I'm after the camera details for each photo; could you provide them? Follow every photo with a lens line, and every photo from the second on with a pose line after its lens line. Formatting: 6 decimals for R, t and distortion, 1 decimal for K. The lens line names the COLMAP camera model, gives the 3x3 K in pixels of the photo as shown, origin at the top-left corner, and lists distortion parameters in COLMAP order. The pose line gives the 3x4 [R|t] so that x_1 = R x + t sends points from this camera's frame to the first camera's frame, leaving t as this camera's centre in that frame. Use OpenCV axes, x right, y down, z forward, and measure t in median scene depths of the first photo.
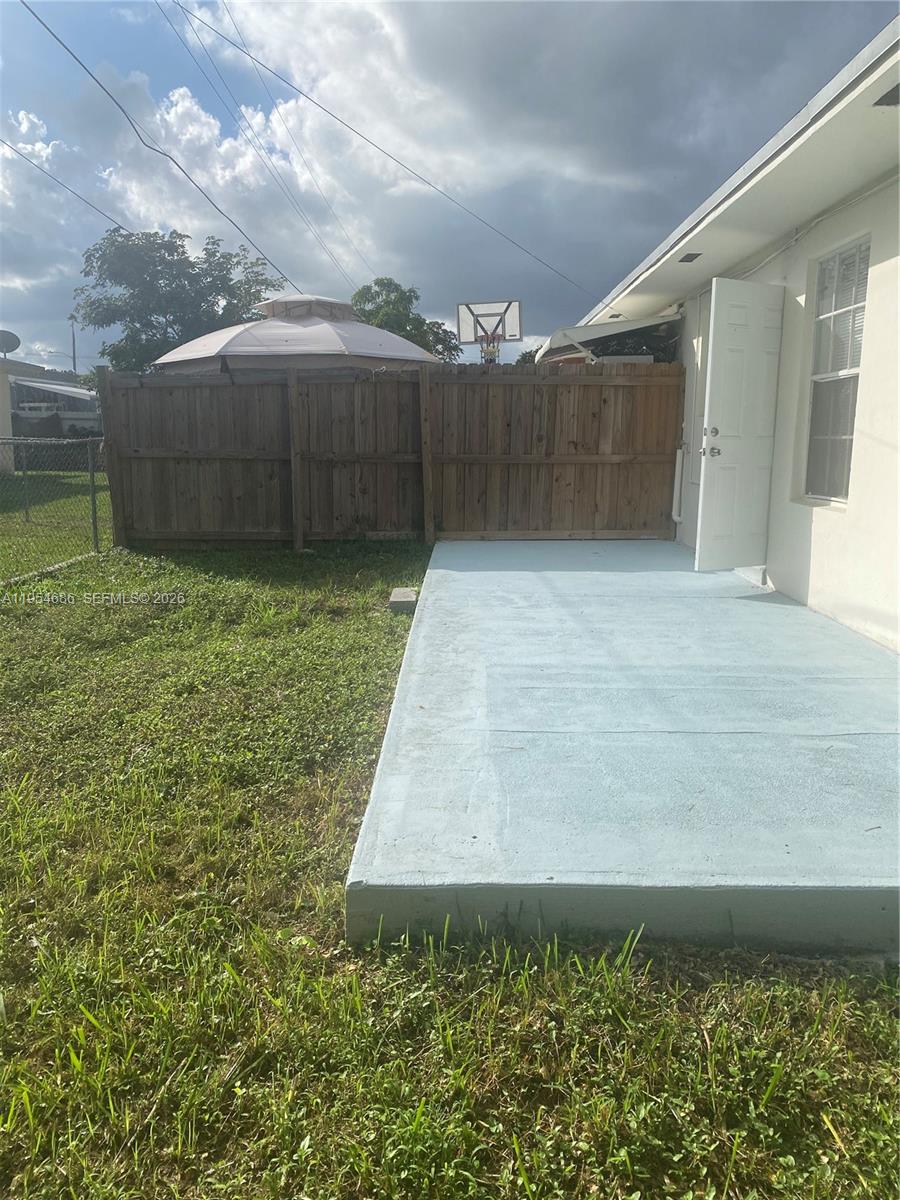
lens RADIAL K [[912.1, 0, 452.8], [0, 912.1, 587.4], [0, 0, 1]] dist [0.169953, -0.369118]
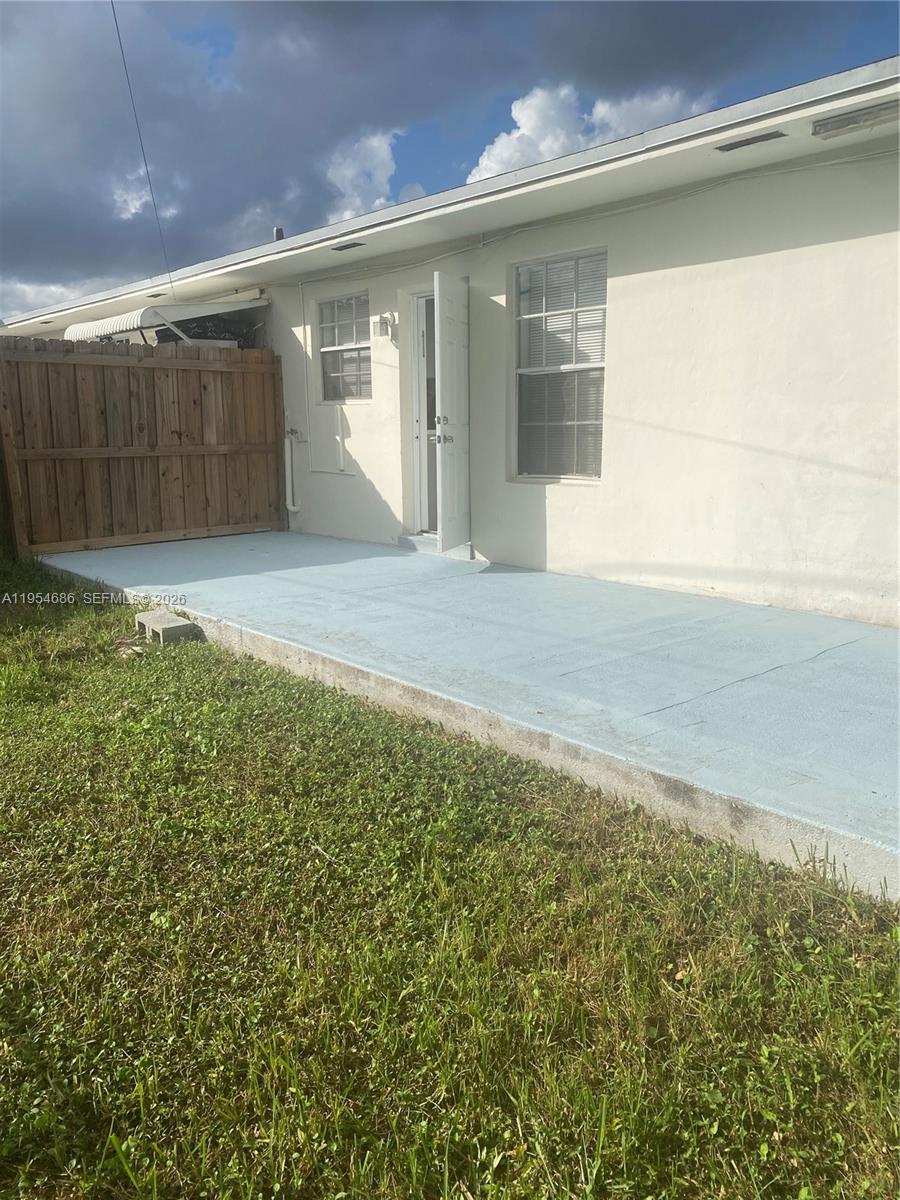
lens RADIAL K [[912.1, 0, 452.8], [0, 912.1, 587.4], [0, 0, 1]] dist [0.169953, -0.369118]
pose [[0.743091, -0.132070, 0.656029, -0.287794], [0.125246, 0.990456, 0.057528, -0.025211], [-0.657365, 0.039416, 0.752540, 0.142586]]
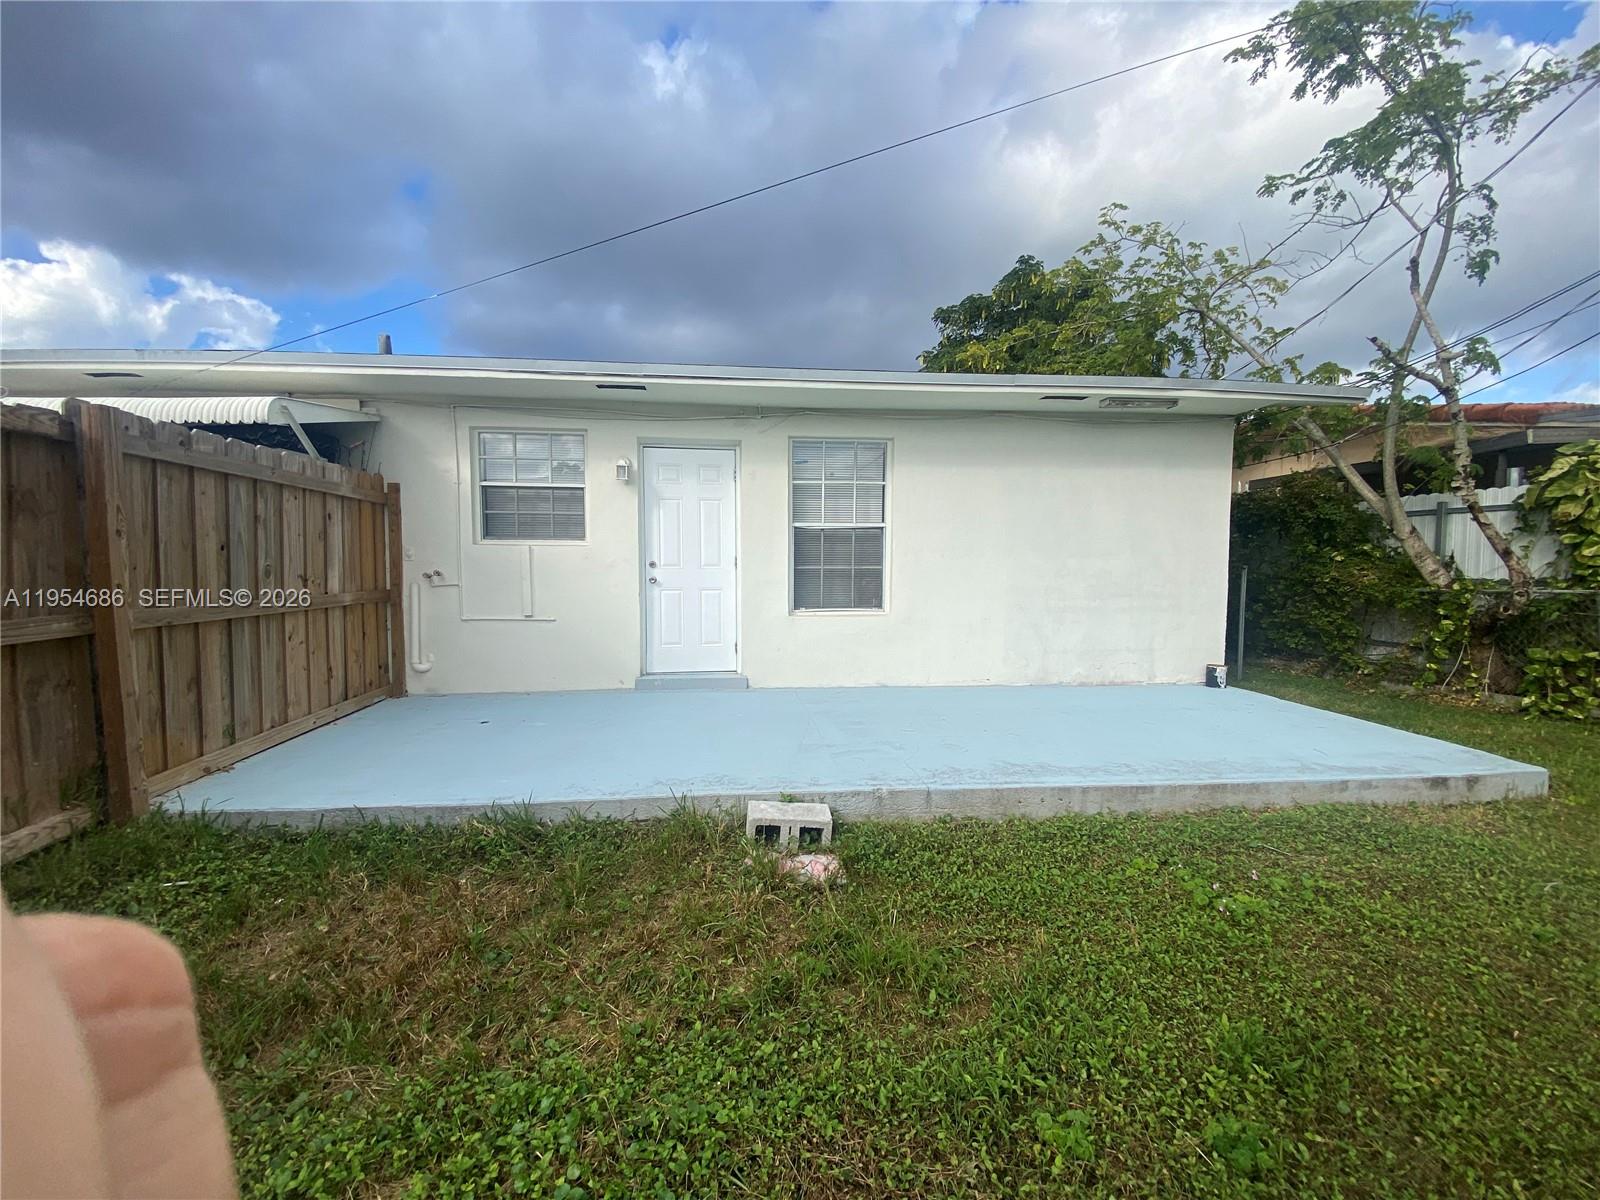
lens RADIAL K [[640.4, 0, 796.2], [0, 640.4, 602.2], [0, 0, 1]] dist [0.032104, -0.029488]
pose [[-0.115553, -0.068630, 0.990928, -0.352718], [0.161162, 0.983096, 0.086881, -0.125768], [-0.980140, 0.169739, -0.102539, 0.722679]]
